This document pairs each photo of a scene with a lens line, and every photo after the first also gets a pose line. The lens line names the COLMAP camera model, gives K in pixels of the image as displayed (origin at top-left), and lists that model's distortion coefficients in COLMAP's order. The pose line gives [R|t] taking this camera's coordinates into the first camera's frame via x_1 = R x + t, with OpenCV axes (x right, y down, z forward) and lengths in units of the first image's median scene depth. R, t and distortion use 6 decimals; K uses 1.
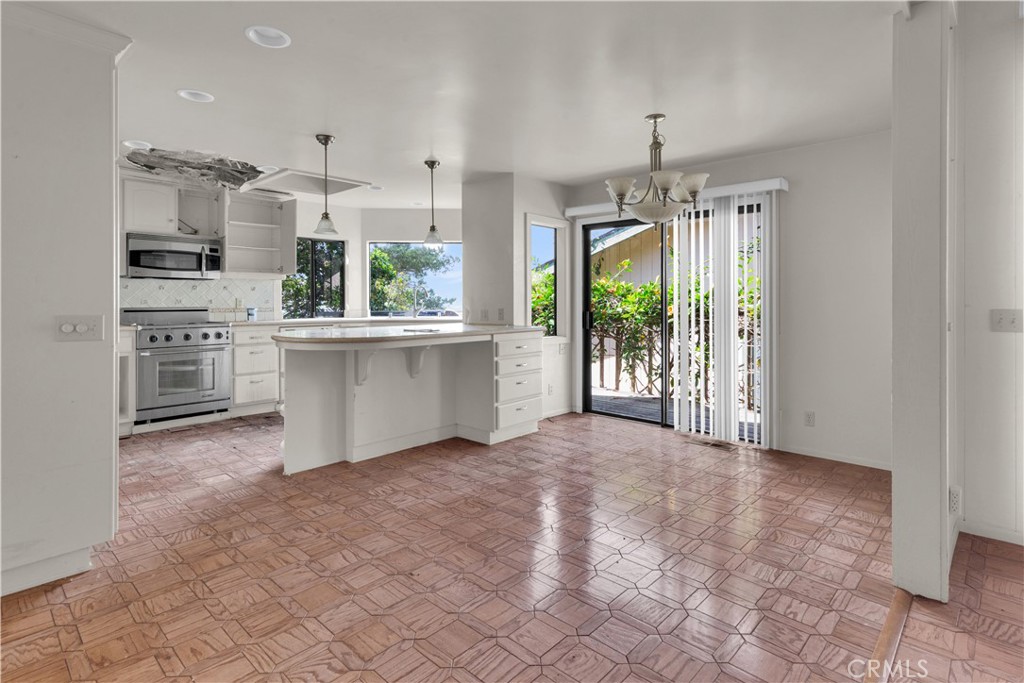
lens RADIAL K [[521.1, 0, 530.6], [0, 521.1, 281.3], [0, 0, 1]] dist [0.000677, 0.000350]
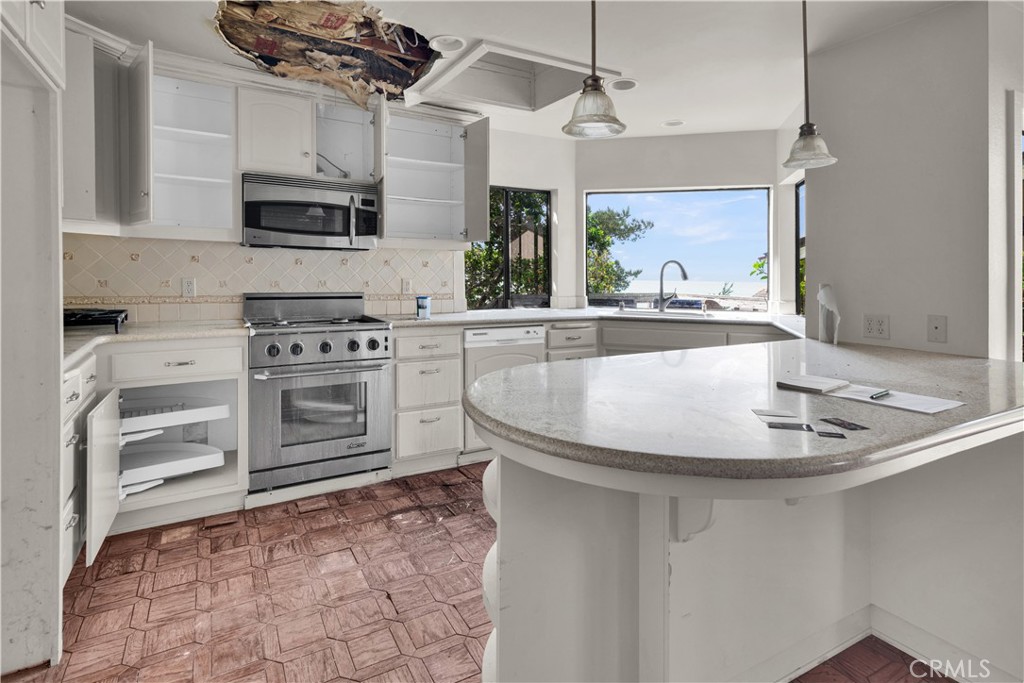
lens RADIAL K [[539.7, 0, 514.2], [0, 539.7, 266.9], [0, 0, 1]] dist [0.000501, -0.000028]
pose [[0.945724, 0.012641, -0.324726, -0.243056], [-0.002801, 0.999523, 0.030752, -0.003680], [0.324960, -0.028173, 0.945308, 0.464804]]
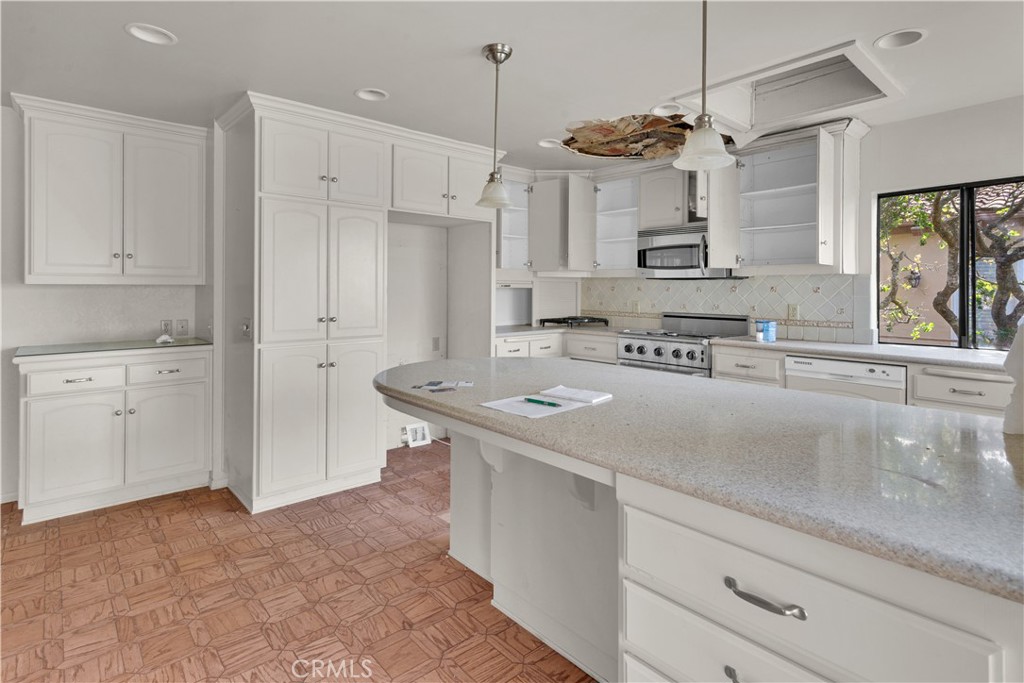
lens RADIAL K [[521.3, 0, 509.5], [0, 521.3, 295.8], [0, 0, 1]] dist [0.013937, 0.000471]
pose [[-0.137400, 0.009724, -0.990468, 0.164699], [0.029797, 0.999540, 0.005680, 0.008148], [0.990067, -0.028733, -0.137627, 0.836127]]
